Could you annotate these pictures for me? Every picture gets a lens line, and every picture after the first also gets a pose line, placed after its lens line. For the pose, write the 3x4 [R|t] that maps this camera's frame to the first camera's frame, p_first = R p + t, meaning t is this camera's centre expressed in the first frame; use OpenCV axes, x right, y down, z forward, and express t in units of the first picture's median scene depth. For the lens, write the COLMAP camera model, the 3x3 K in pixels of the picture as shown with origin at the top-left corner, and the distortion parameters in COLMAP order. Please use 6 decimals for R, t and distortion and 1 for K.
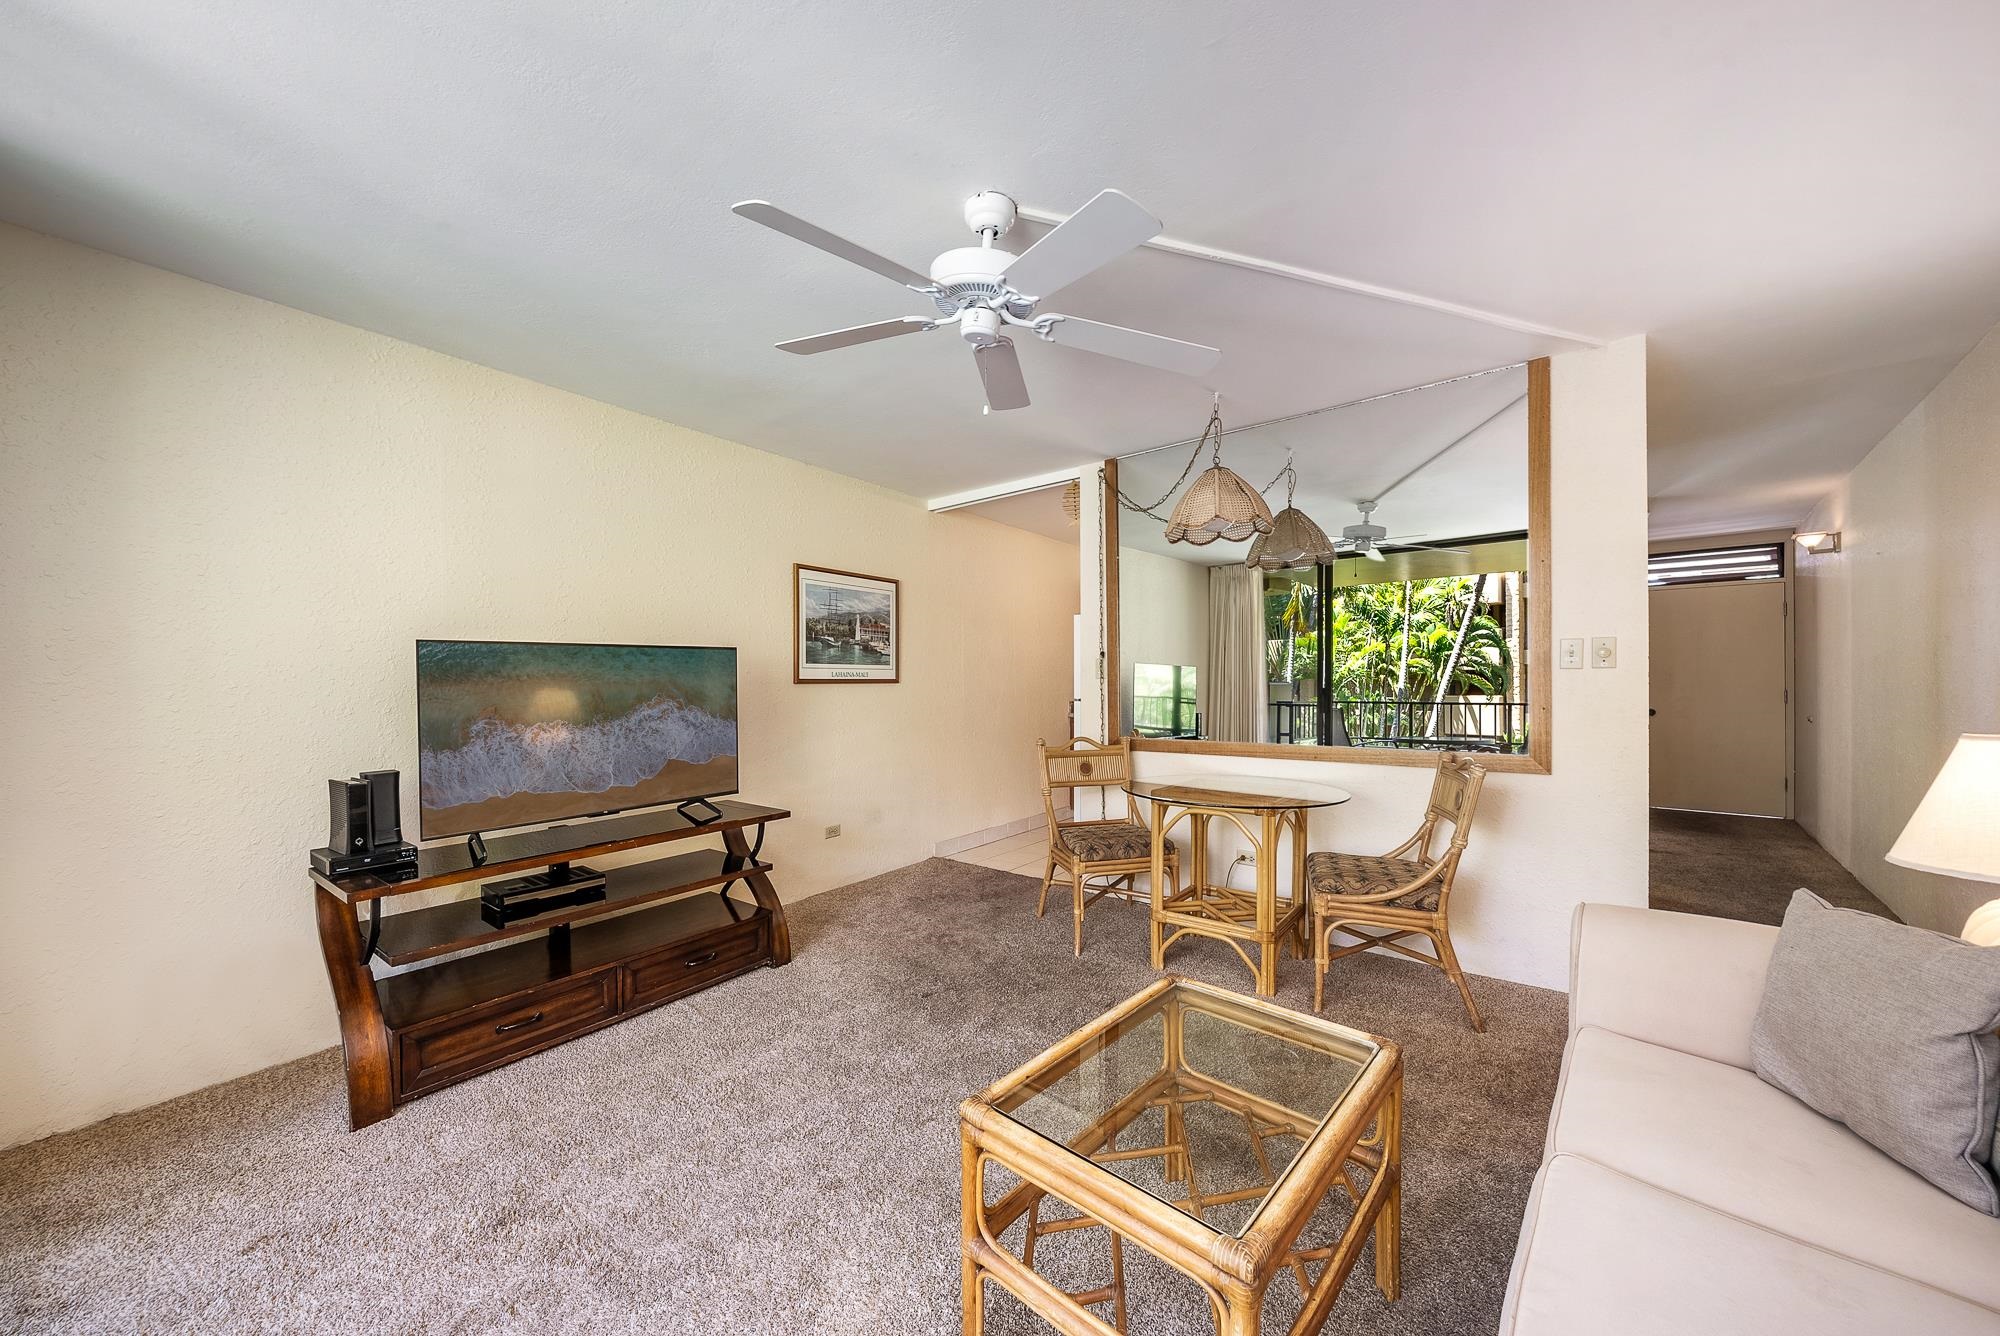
lens RADIAL K [[720.8, 0, 1011.2], [0, 720.8, 674.4], [0, 0, 1]] dist [0.000852, 0.000071]
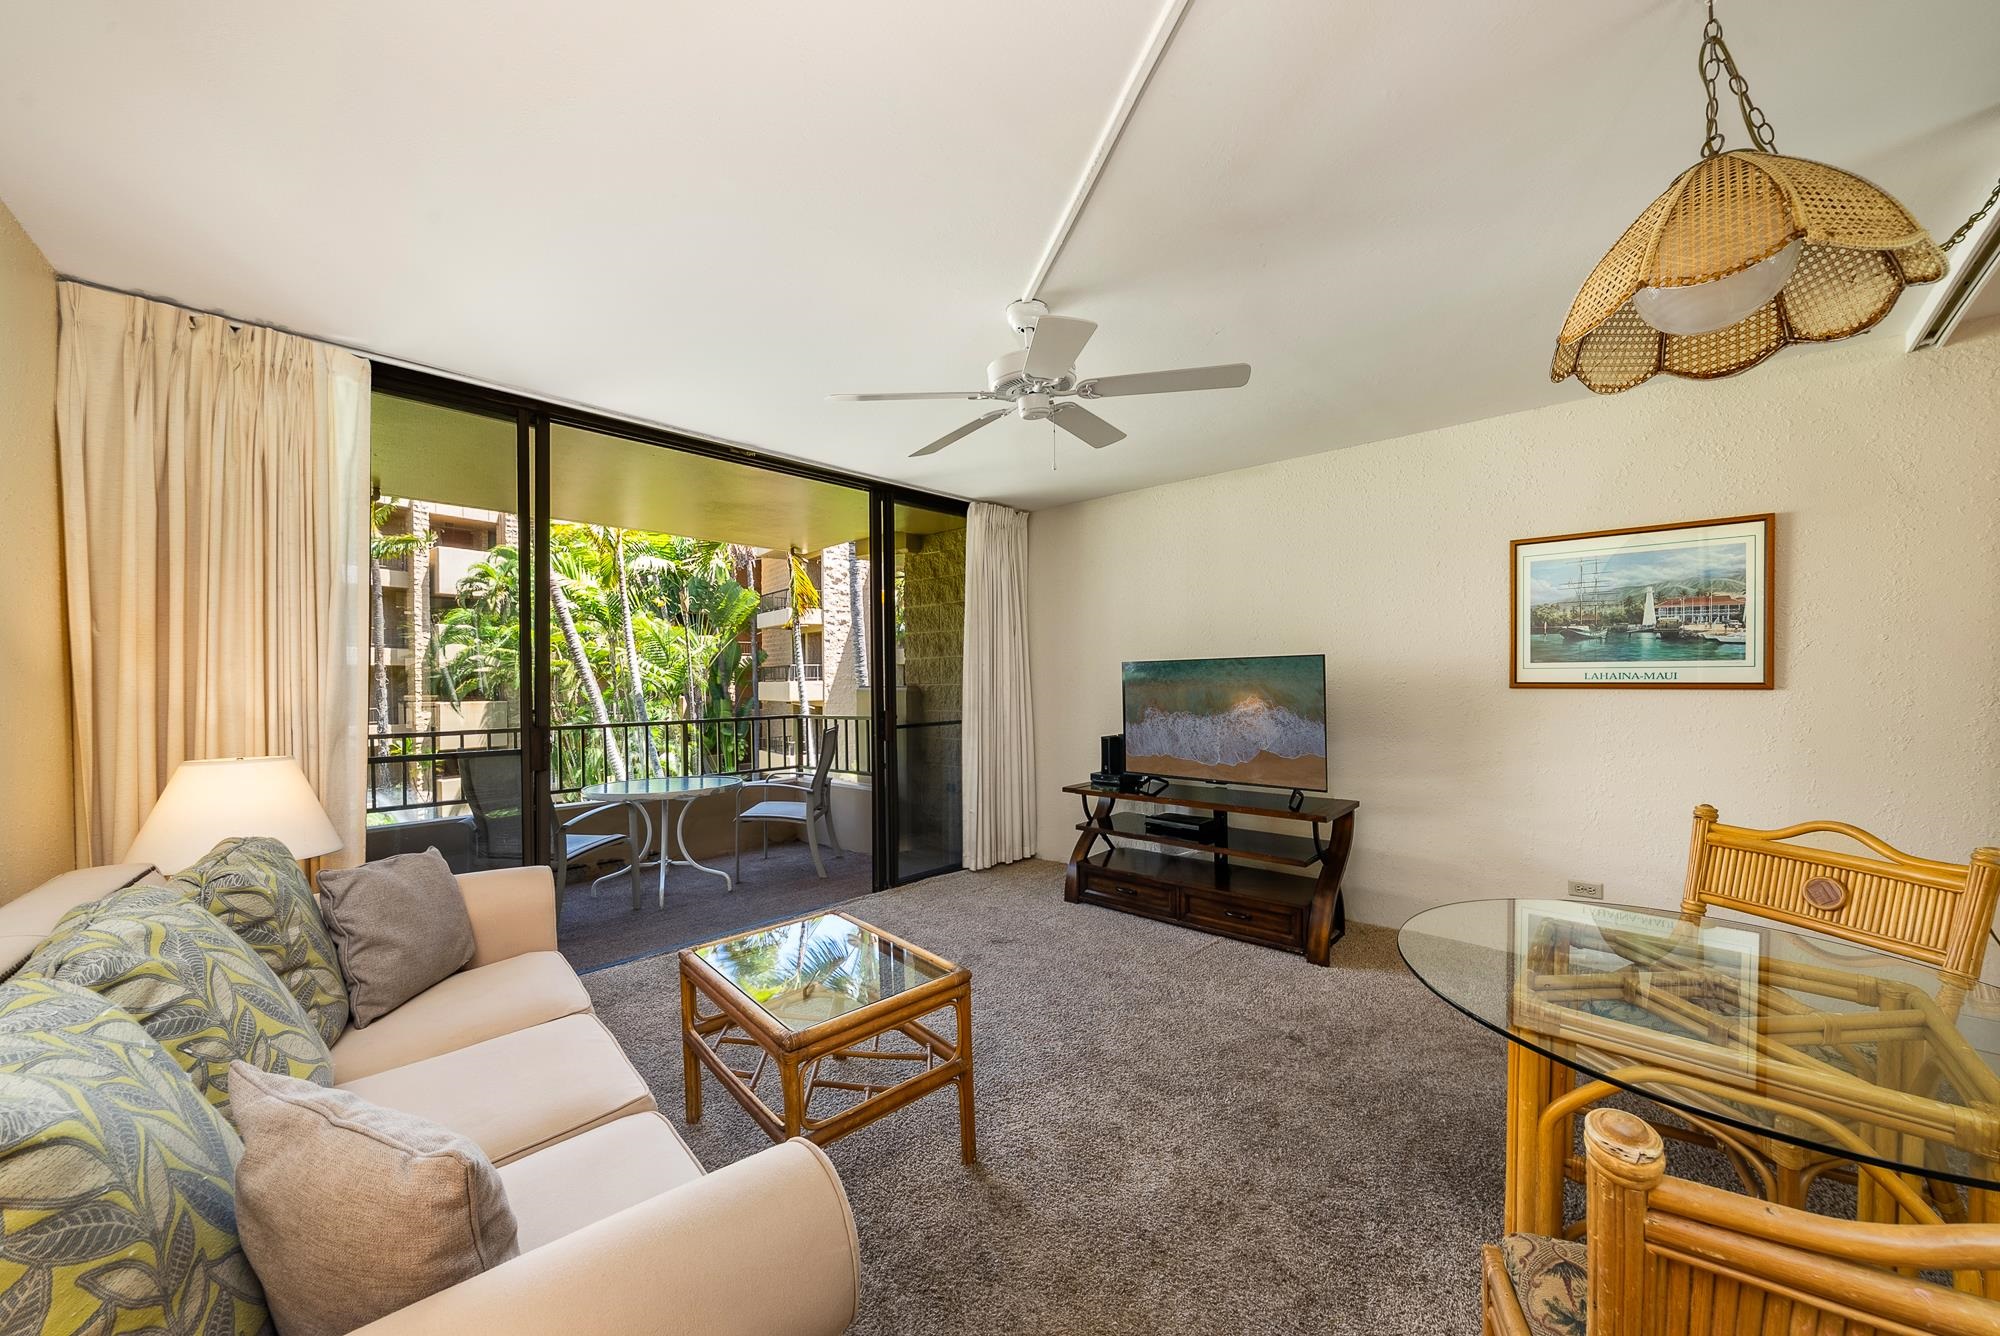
lens RADIAL K [[706.3, 0, 1010.7], [0, 706.3, 657.9], [0, 0, 1]] dist [-0.003586, 0.000780]
pose [[-0.097534, -0.021497, -0.995000, 0.555066], [0.015113, 0.999619, -0.023078, -0.011364], [0.995117, -0.017289, -0.097172, 0.513029]]
